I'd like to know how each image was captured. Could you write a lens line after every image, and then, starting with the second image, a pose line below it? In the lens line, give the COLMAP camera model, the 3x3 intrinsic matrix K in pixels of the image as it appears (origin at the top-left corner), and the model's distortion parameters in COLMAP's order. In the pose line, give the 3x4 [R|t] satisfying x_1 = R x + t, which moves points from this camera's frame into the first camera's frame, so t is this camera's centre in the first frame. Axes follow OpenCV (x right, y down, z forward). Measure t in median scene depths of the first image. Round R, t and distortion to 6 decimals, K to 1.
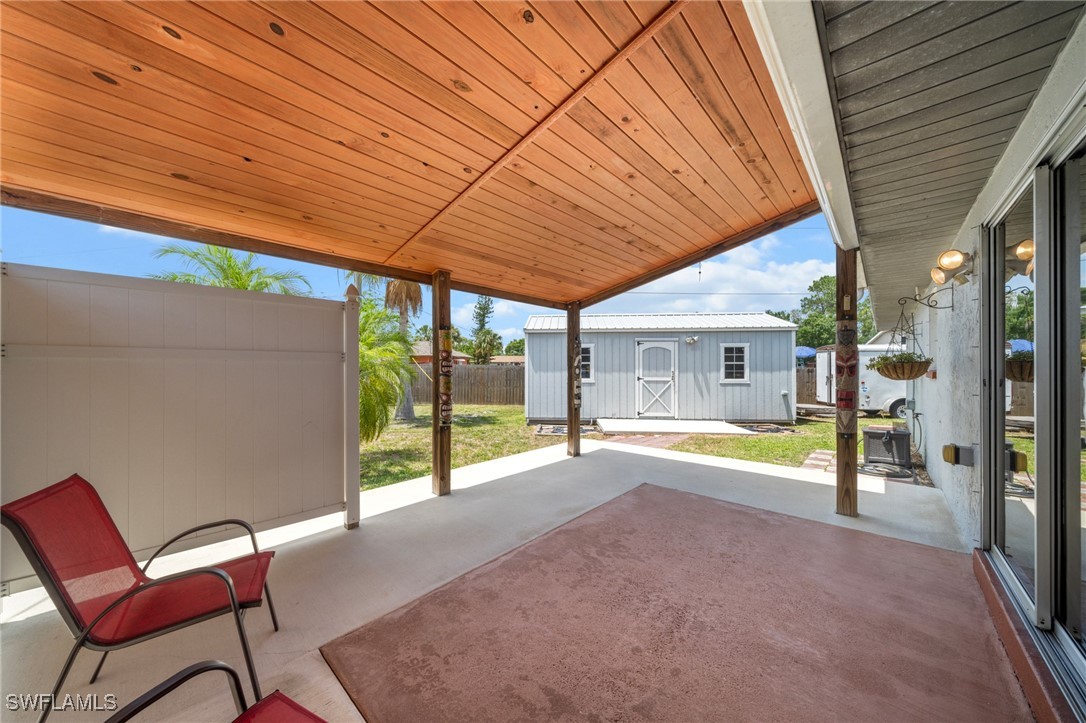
lens RADIAL K [[374.9, 0, 545.7], [0, 374.9, 367.6], [0, 0, 1]] dist [-0.003522, 0.000426]
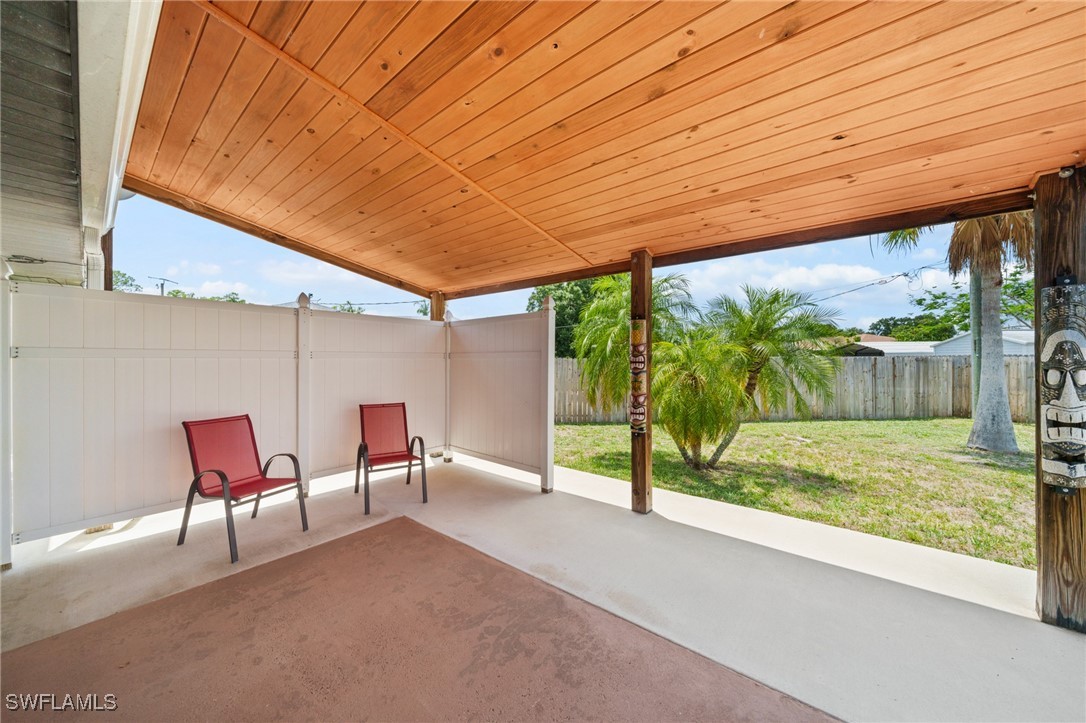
lens RADIAL K [[441.5, 0, 603.2], [0, 441.5, 360.3], [0, 0, 1]] dist [0.000068, 0.000101]
pose [[0.020910, 0.005975, -0.999764, 0.979387], [0.001728, 0.999980, 0.006012, -0.018117], [0.999780, -0.001853, 0.020899, 1.193108]]
